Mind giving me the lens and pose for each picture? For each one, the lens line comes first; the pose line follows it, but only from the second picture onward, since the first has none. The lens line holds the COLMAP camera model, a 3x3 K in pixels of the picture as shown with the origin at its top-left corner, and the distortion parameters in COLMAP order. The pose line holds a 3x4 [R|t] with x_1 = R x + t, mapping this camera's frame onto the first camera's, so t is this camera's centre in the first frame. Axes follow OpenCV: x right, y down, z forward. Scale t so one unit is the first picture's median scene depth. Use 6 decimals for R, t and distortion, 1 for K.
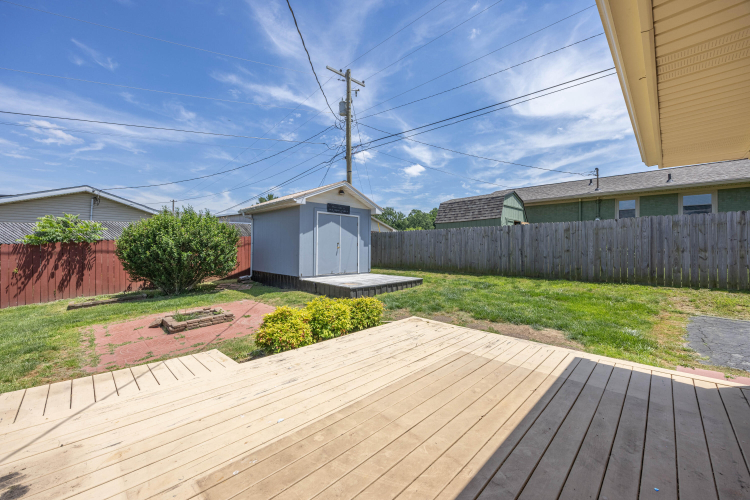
lens RADIAL K [[296.2, 0, 372.9], [0, 296.2, 247.1], [0, 0, 1]] dist [-0.003636, -0.000174]
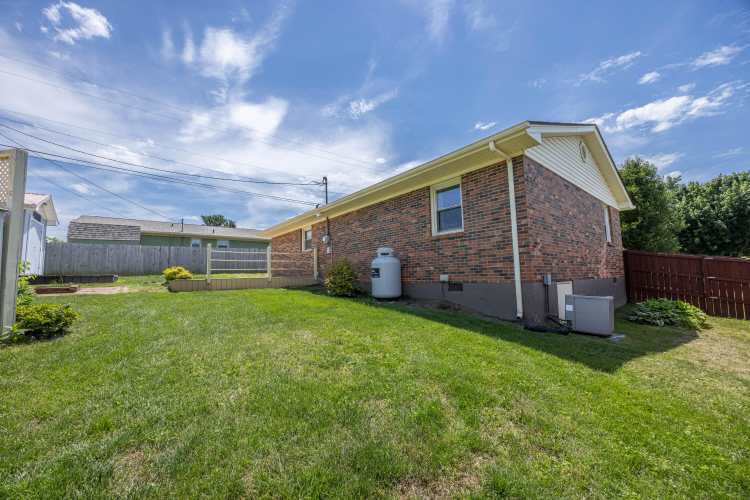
lens RADIAL K [[296.2, 0, 370.9], [0, 296.2, 250.2], [0, 0, 1]] dist [-0.003636, -0.000174]
pose [[0.058895, 0.075014, 0.995442, -1.075475], [0.021607, 0.996843, -0.076398, 0.097469], [-0.998030, 0.026008, 0.057088, -0.309179]]
